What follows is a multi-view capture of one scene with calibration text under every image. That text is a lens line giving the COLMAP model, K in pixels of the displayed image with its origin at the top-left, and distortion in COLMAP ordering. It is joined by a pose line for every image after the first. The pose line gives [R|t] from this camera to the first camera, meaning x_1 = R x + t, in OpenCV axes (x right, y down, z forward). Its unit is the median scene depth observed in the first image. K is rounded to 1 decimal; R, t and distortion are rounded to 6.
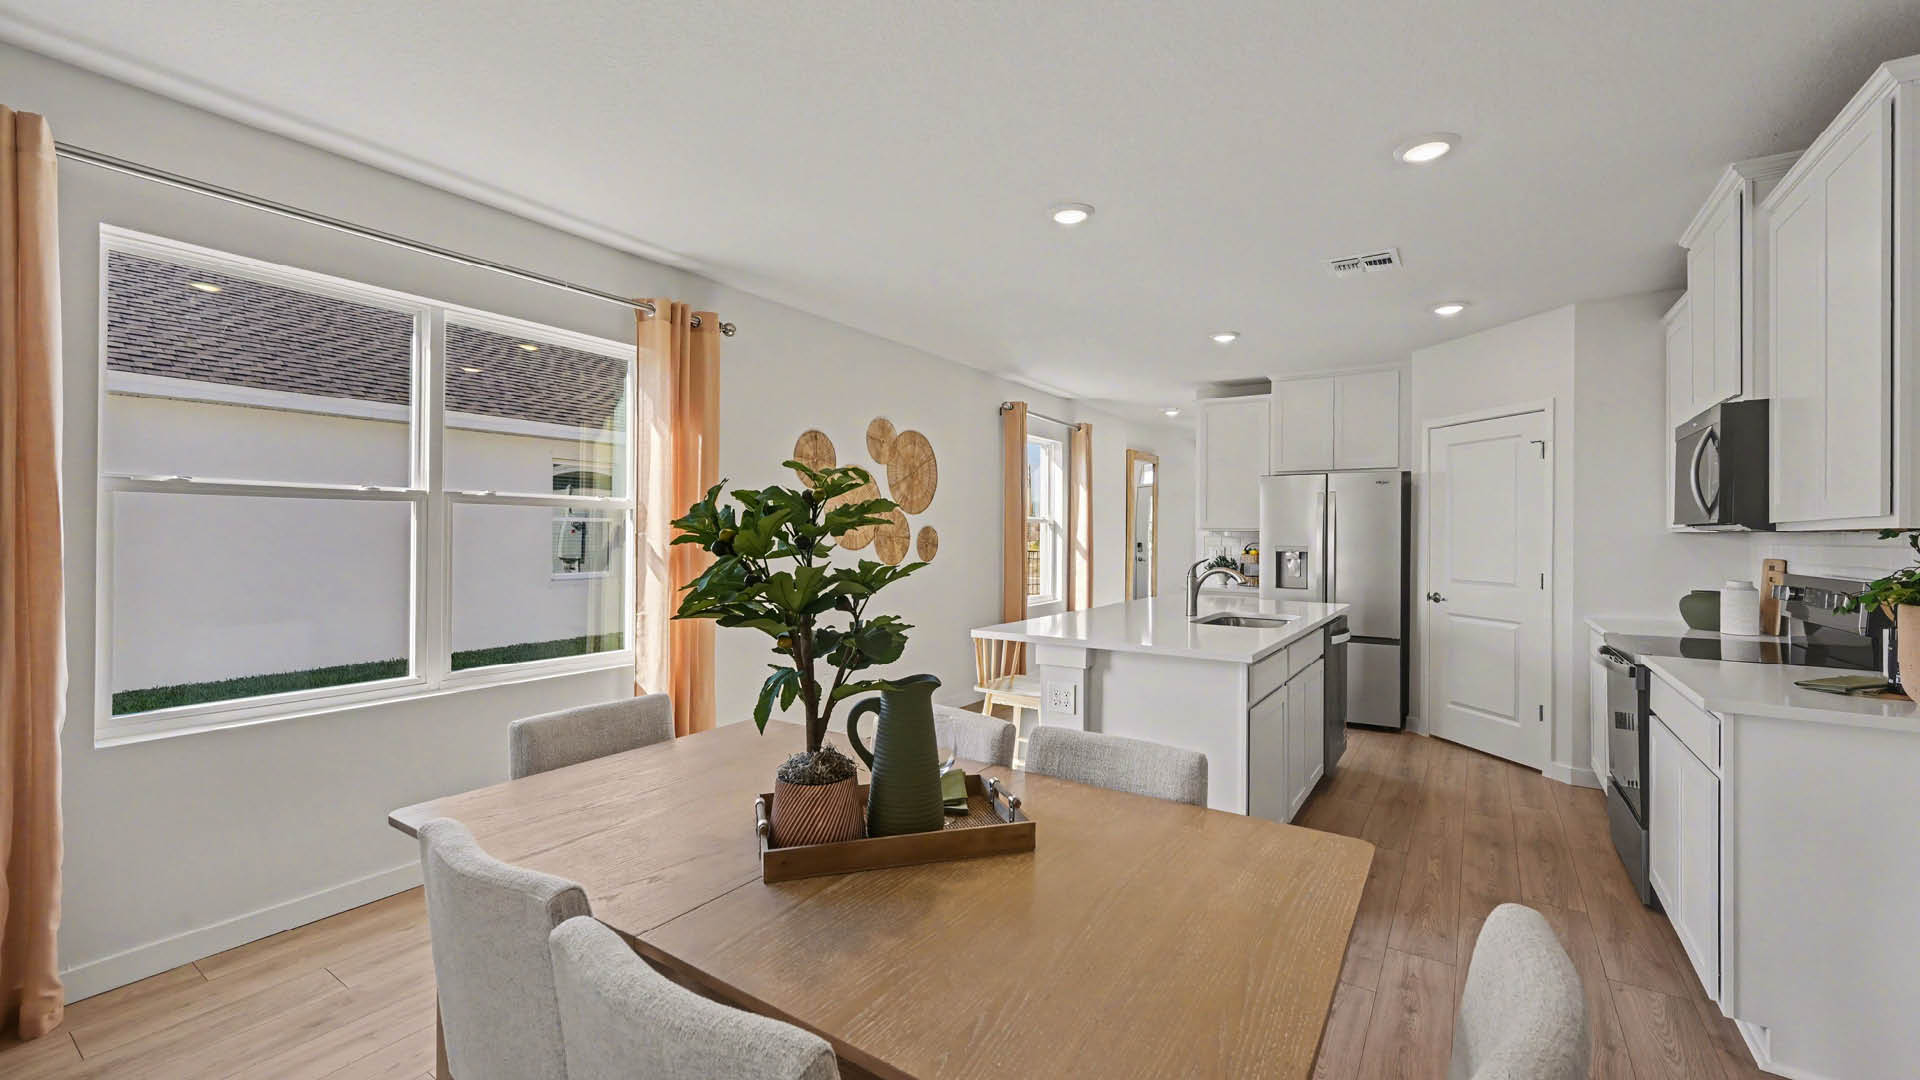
lens RADIAL K [[766.7, 0, 972.8], [0, 766.7, 539.0], [0, 0, 1]] dist [-0.001636, 0.000240]
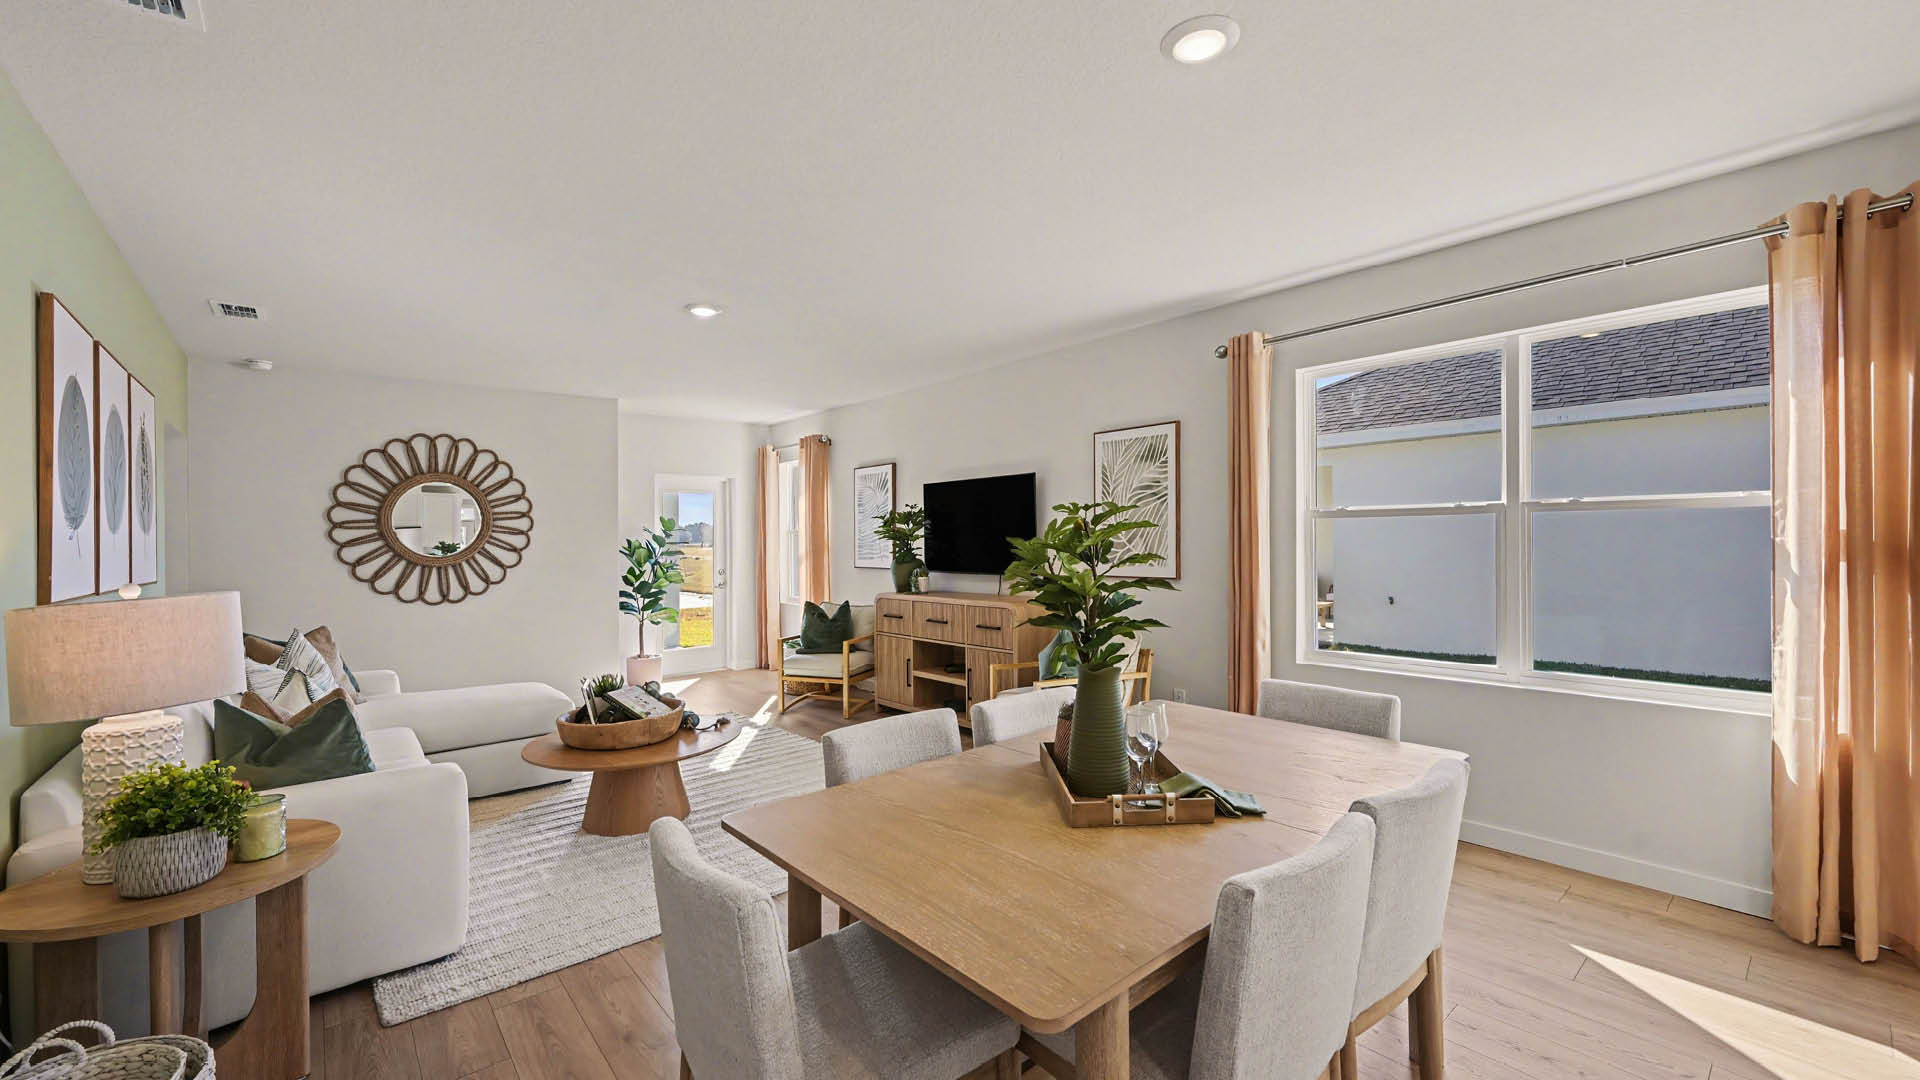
lens RADIAL K [[766.7, 0, 973.9], [0, 766.7, 527.0], [0, 0, 1]] dist [-0.001636, 0.000240]
pose [[-0.267794, -0.019005, -0.963289, 0.343926], [0.006413, 0.999748, -0.021507, -0.005271], [0.963455, -0.011937, -0.267605, 0.327975]]
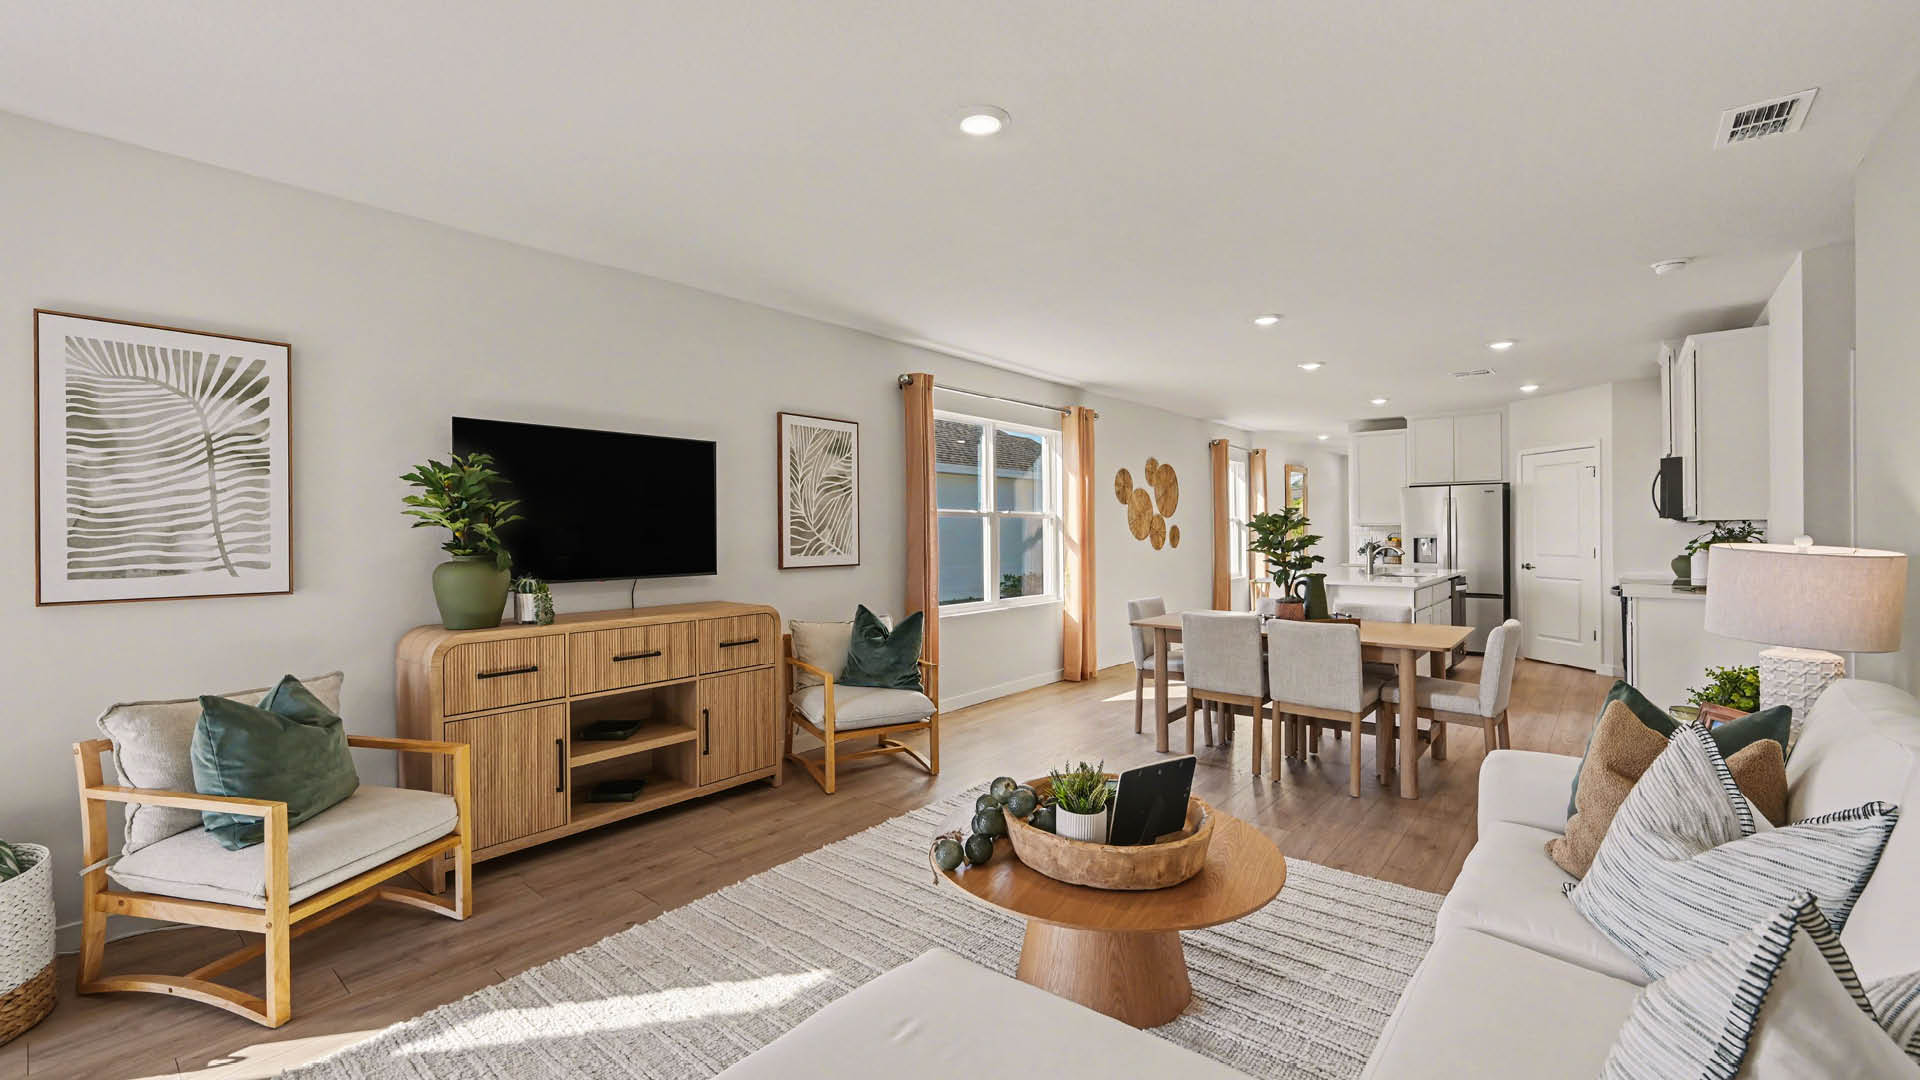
lens RADIAL K [[766.7, 0, 970.3], [0, 766.7, 536.4], [0, 0, 1]] dist [-0.001636, 0.000240]
pose [[0.993010, -0.014169, -0.117174, -0.322318], [0.013949, 0.999899, -0.002704, 0.005439], [0.117200, 0.001050, 0.993108, -0.655792]]
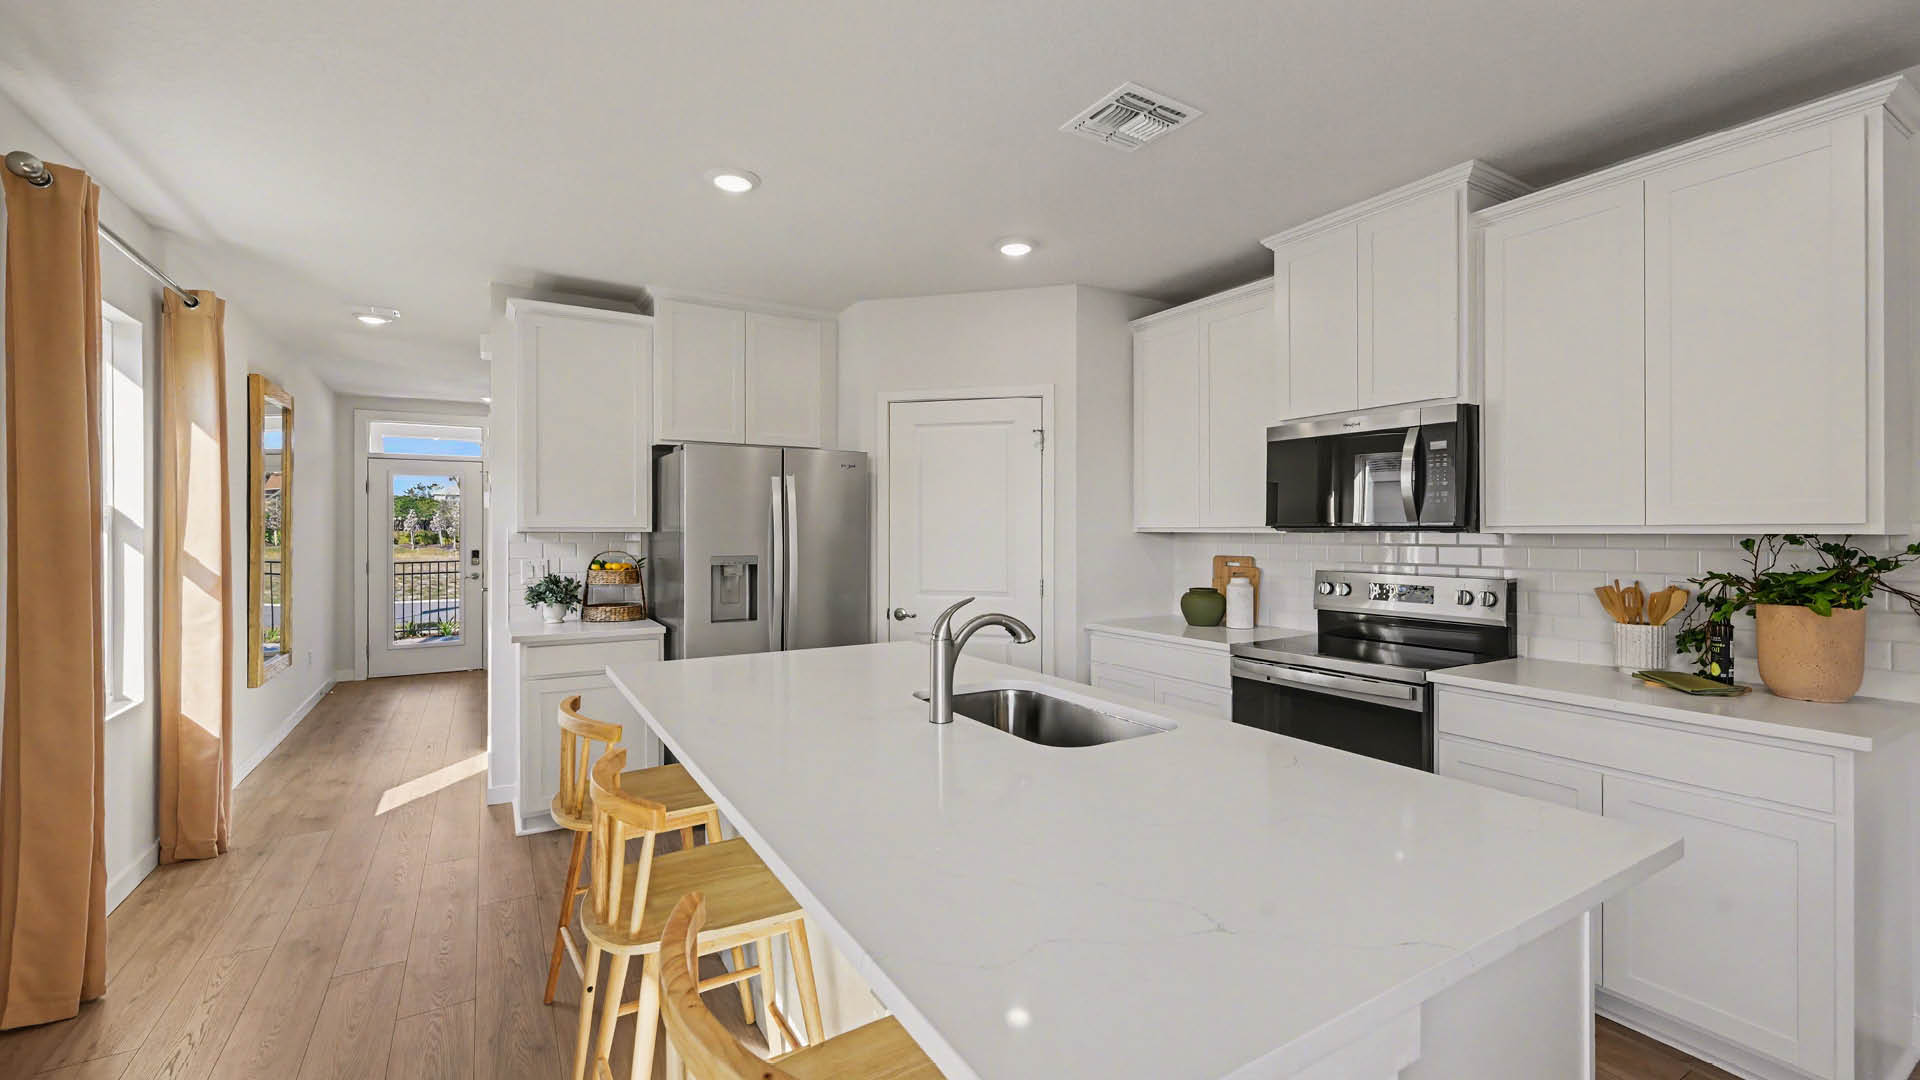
lens RADIAL K [[766.7, 0, 954.3], [0, 766.7, 537.6], [0, 0, 1]] dist [-0.001636, 0.000240]
pose [[0.433089, -0.014520, 0.901234, -0.099299], [0.010240, 0.999885, 0.011189, -0.013043], [-0.901293, 0.004382, 0.433188, 0.625738]]
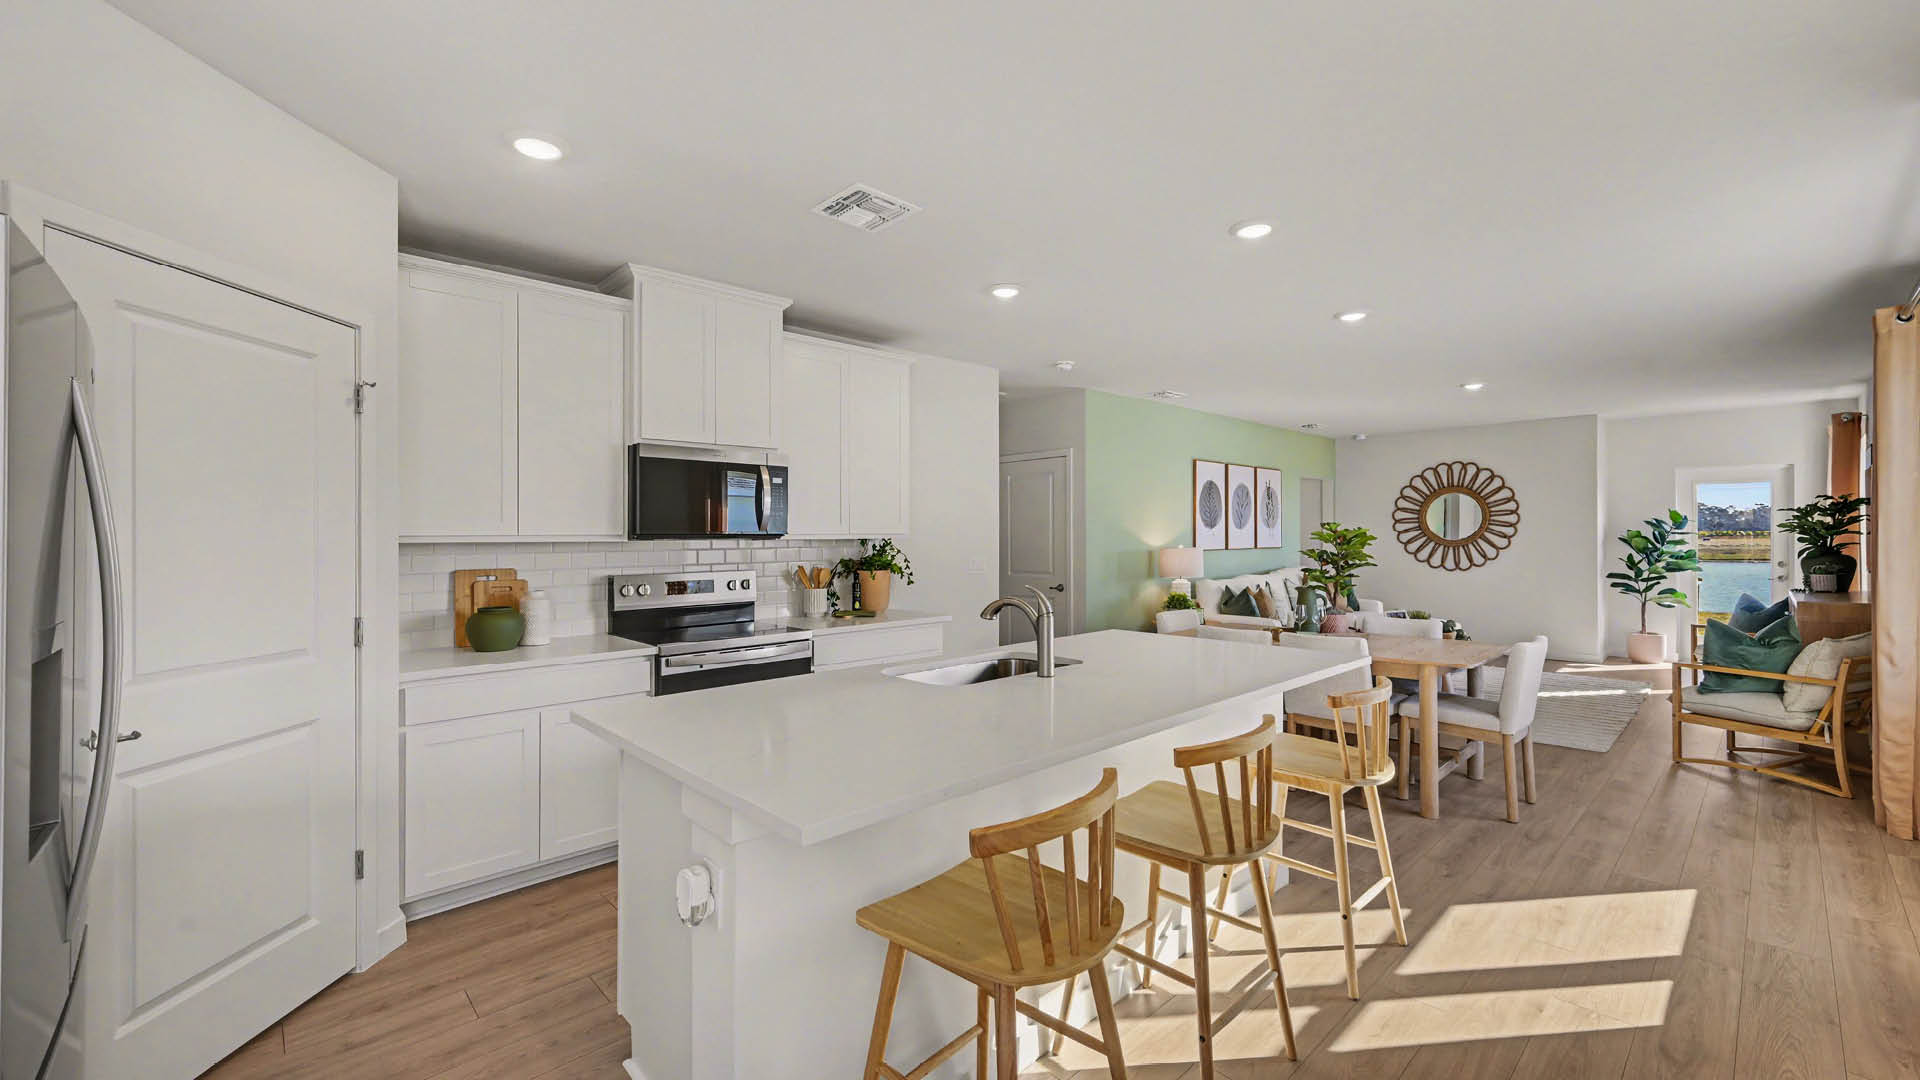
lens RADIAL K [[766.7, 0, 959.4], [0, 766.7, 530.0], [0, 0, 1]] dist [-0.001636, 0.000240]
pose [[-0.974091, -0.001550, 0.226152, 0.169818], [-0.000870, 0.999995, 0.003109, -0.019375], [-0.226156, 0.002831, -0.974087, 1.288478]]
